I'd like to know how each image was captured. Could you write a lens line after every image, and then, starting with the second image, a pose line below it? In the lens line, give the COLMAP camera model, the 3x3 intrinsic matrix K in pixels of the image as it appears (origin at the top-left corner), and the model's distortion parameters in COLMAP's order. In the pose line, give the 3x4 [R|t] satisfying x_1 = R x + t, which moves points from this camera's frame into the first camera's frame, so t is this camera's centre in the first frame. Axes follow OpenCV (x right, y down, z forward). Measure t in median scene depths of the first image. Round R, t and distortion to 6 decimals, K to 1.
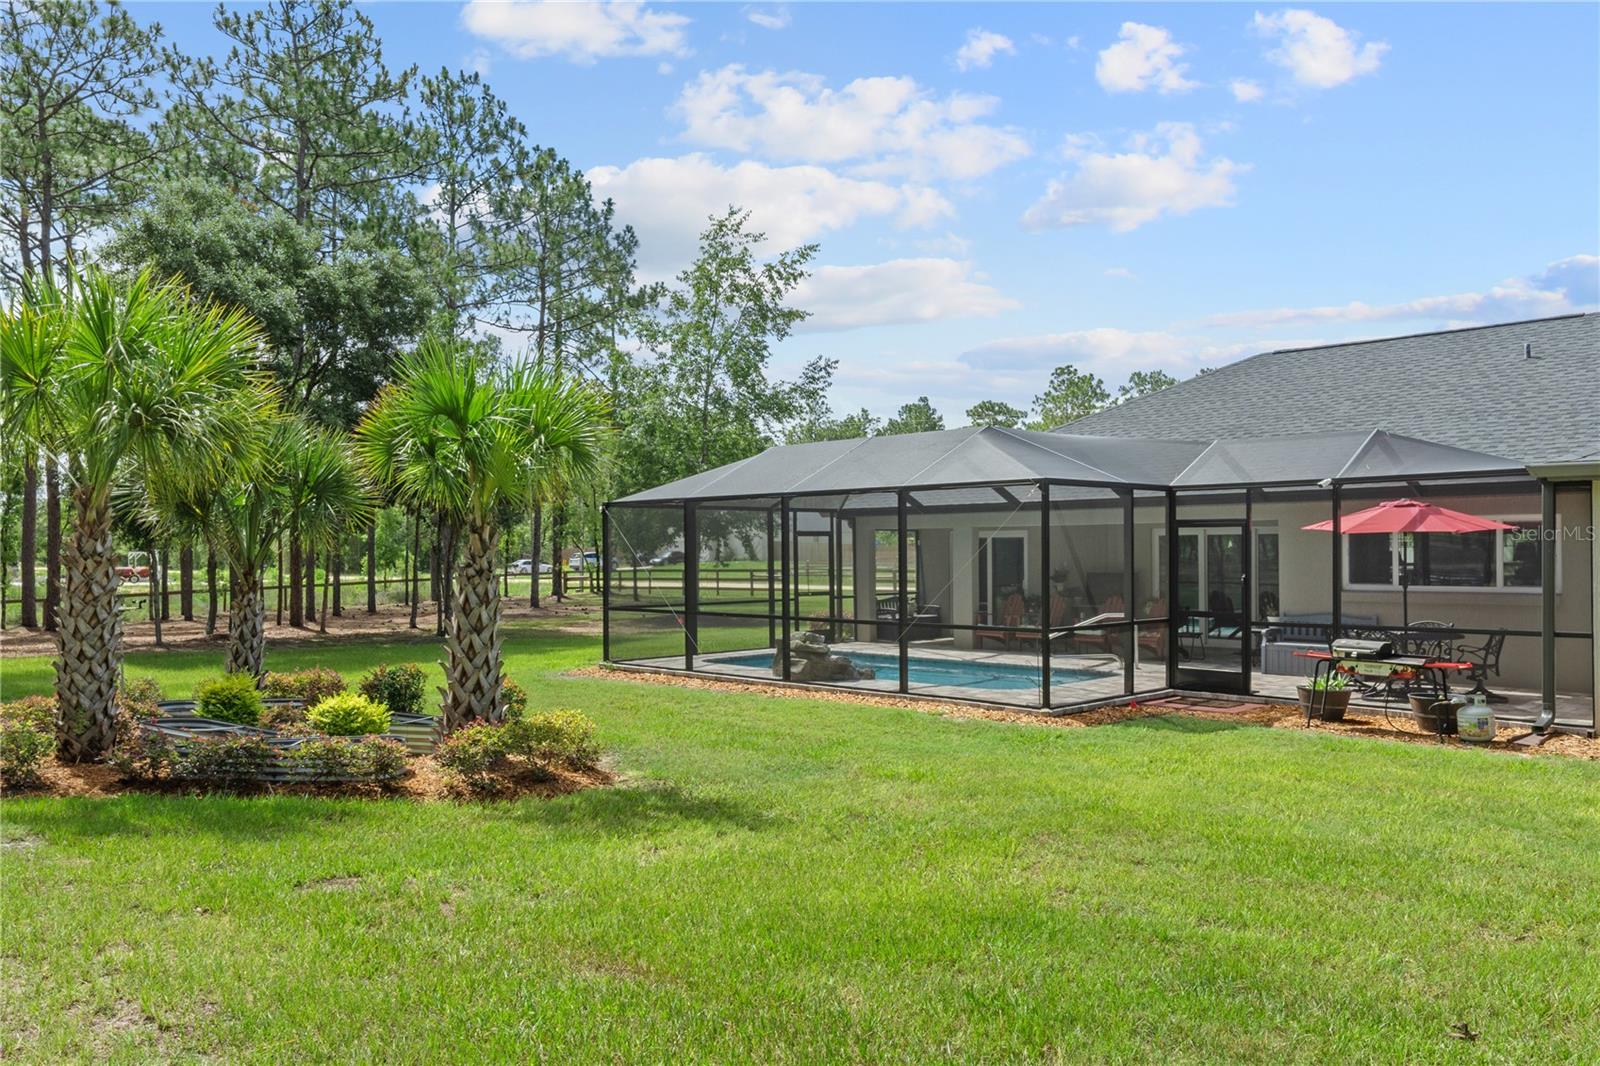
lens RADIAL K [[1181.6, 0, 809.8], [0, 1181.6, 534.7], [0, 0, 1]] dist [0.013574, -0.004098]
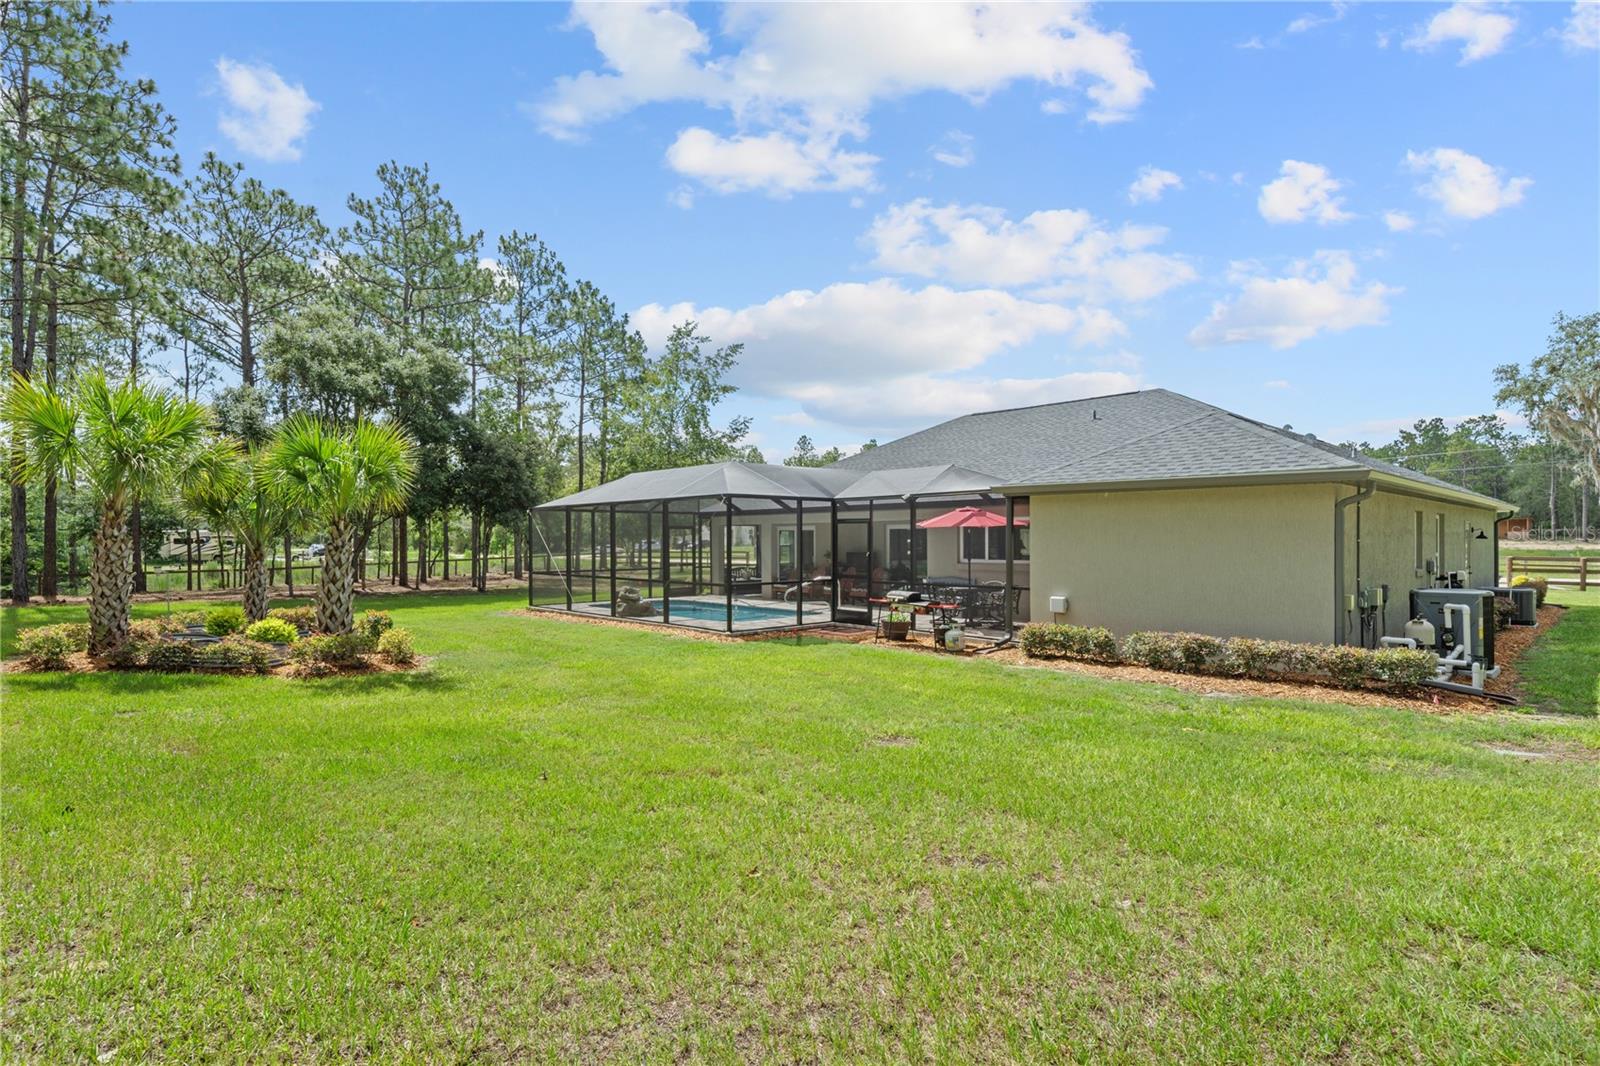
lens RADIAL K [[776.2, 0, 799.8], [0, 776.2, 536.5], [0, 0, 1]] dist [0.001831, -0.000010]
pose [[0.999874, 0.003338, -0.015526, 0.178395], [-0.003205, 0.999958, 0.008568, 0.001308], [0.015554, -0.008517, 0.999843, -0.051844]]
